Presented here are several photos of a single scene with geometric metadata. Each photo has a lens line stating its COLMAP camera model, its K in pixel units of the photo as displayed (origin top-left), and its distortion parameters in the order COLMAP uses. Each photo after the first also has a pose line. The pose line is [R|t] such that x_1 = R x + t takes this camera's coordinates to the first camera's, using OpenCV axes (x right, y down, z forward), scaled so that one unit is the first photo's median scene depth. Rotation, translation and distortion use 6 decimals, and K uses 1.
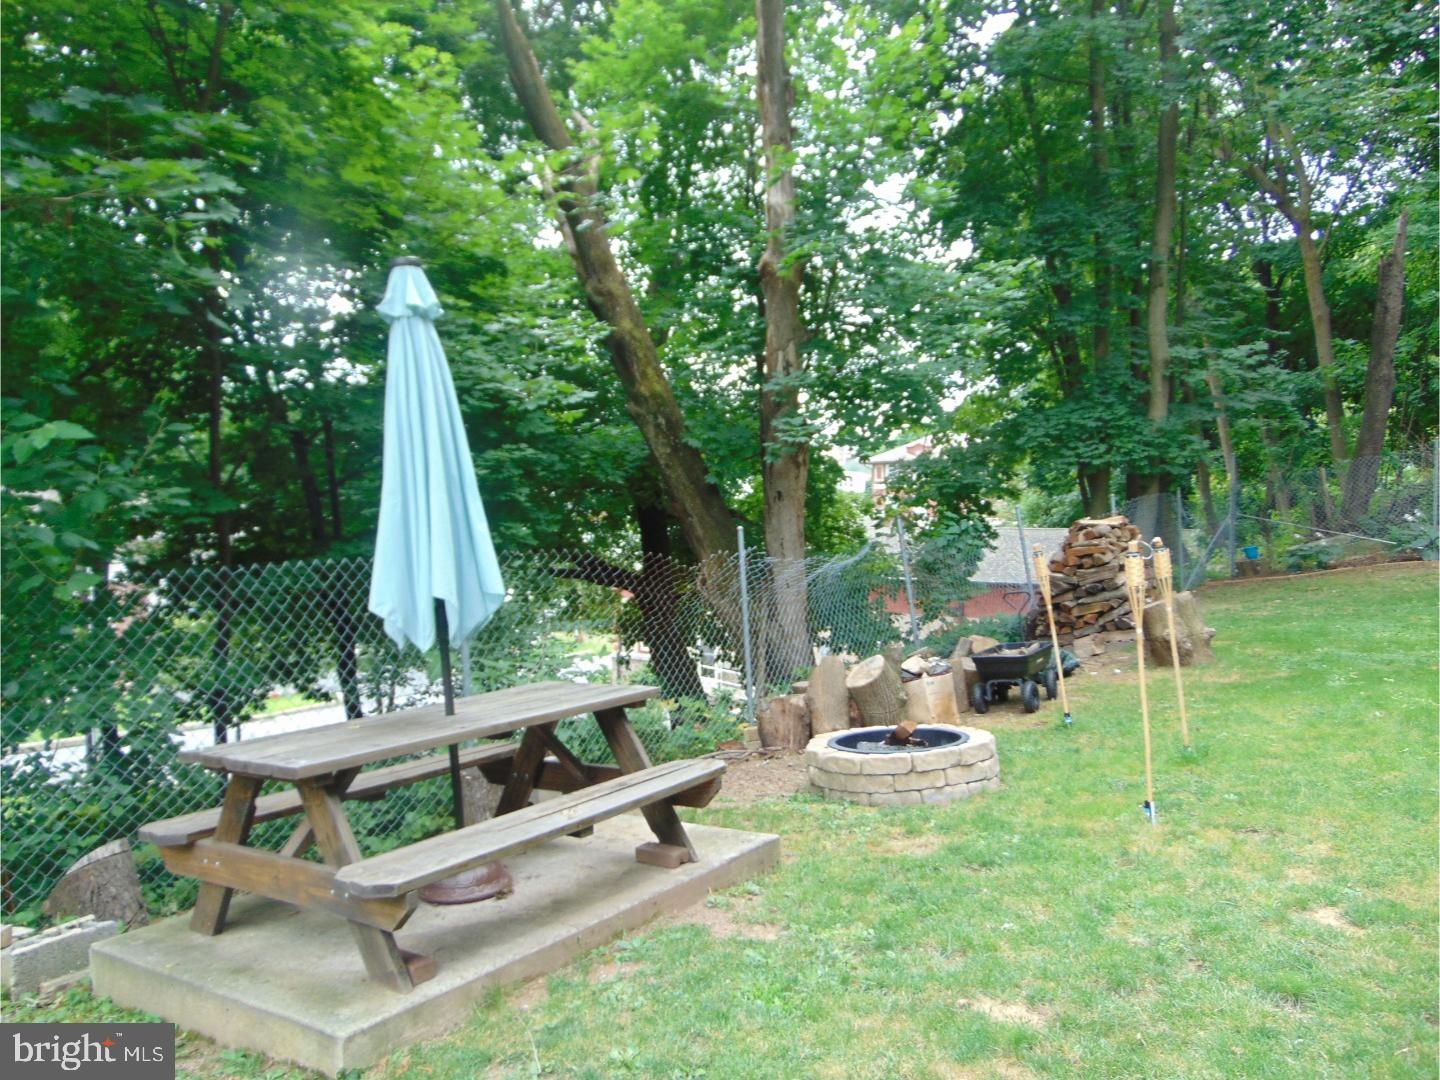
lens RADIAL K [[1056.3, 0, 720.0], [0, 1056.3, 540.0], [0, 0, 1]] dist [0.001563, 0.000200]
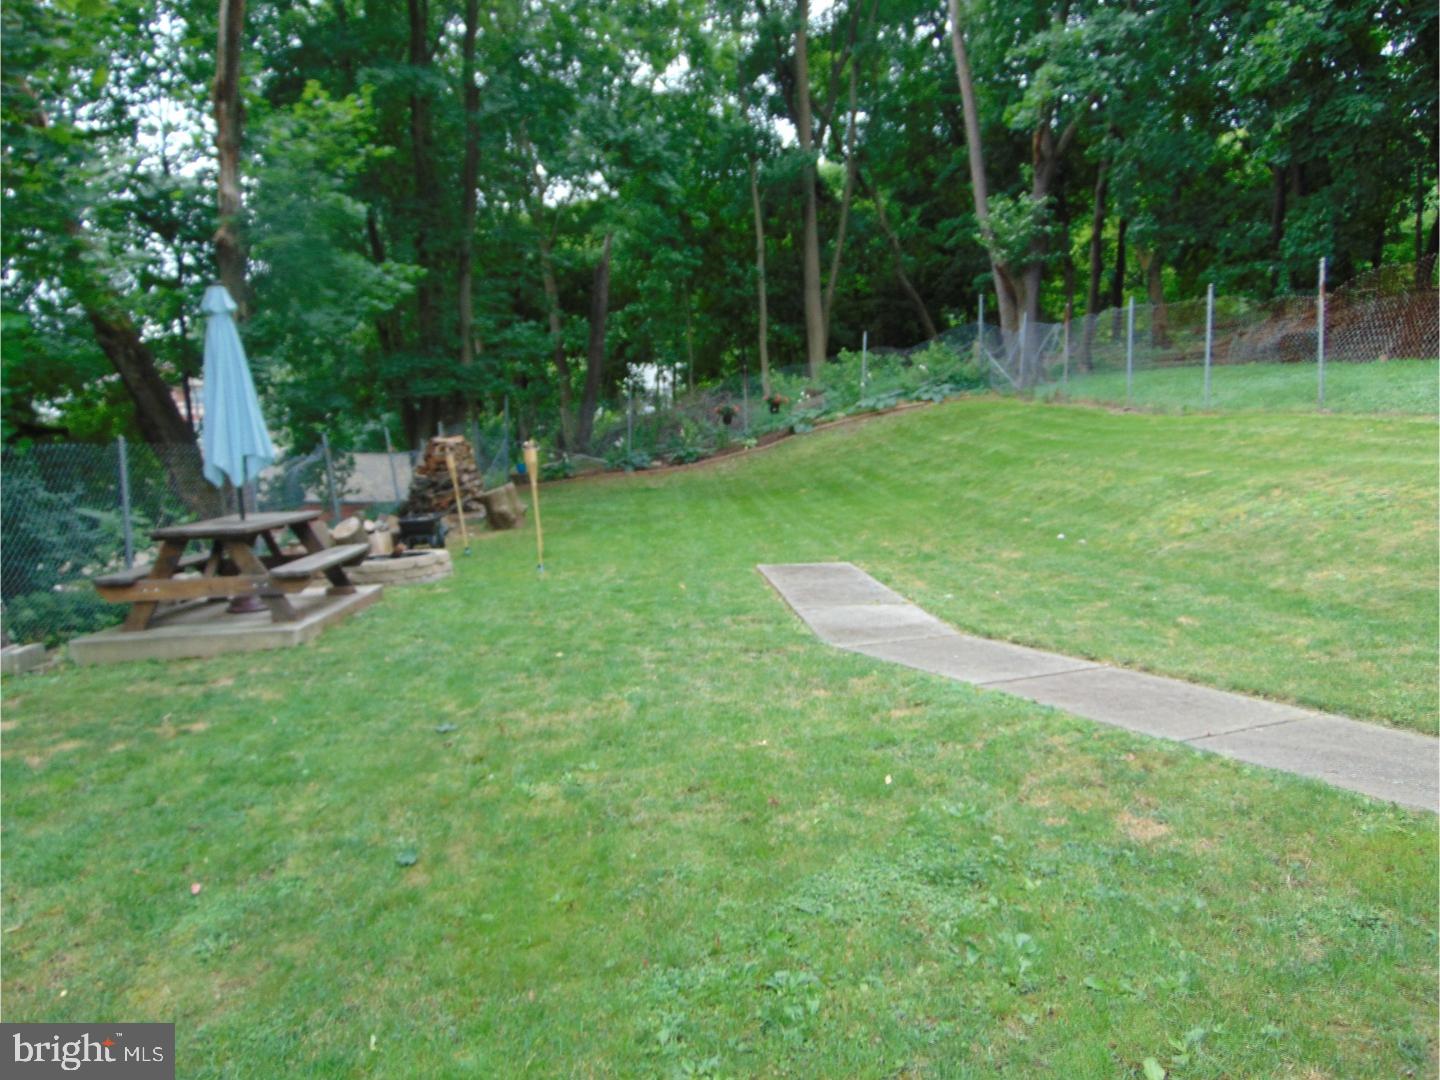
lens RADIAL K [[1056.3, 0, 720.0], [0, 1056.3, 540.0], [0, 0, 1]] dist [0.001563, 0.000200]
pose [[0.769898, -0.041600, 0.636810, -0.295703], [0.000662, 0.997925, 0.064390, 0.027888], [-0.638167, -0.049152, 0.768328, -0.382310]]
